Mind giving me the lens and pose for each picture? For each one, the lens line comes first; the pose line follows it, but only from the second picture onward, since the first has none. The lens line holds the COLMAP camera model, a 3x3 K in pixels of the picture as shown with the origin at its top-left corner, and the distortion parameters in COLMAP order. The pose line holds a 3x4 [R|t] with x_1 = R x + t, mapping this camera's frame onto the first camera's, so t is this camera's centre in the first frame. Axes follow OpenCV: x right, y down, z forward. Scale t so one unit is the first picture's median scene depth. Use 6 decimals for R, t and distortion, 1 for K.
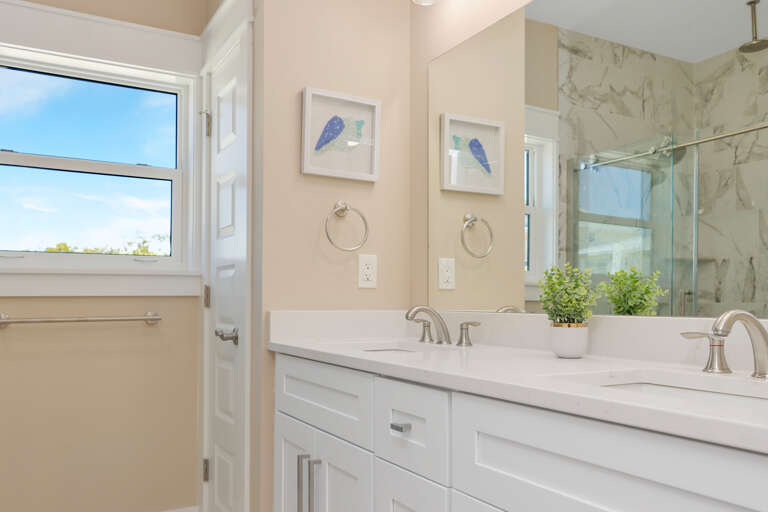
lens RADIAL K [[656.5, 0, 385.2], [0, 656.5, 257.4], [0, 0, 1]] dist [-0.186724, 0.084795]
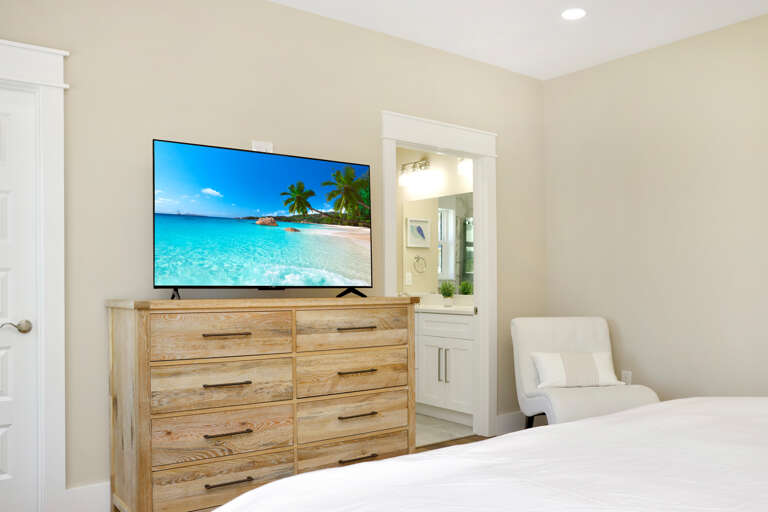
lens RADIAL K [[656.5, 0, 383.6], [0, 656.5, 257.0], [0, 0, 1]] dist [-0.186724, 0.084795]
pose [[0.993237, -0.008579, 0.115790, -0.301177], [0.004904, 0.999476, 0.031982, -0.144652], [-0.116004, -0.031198, 0.992759, -1.555060]]
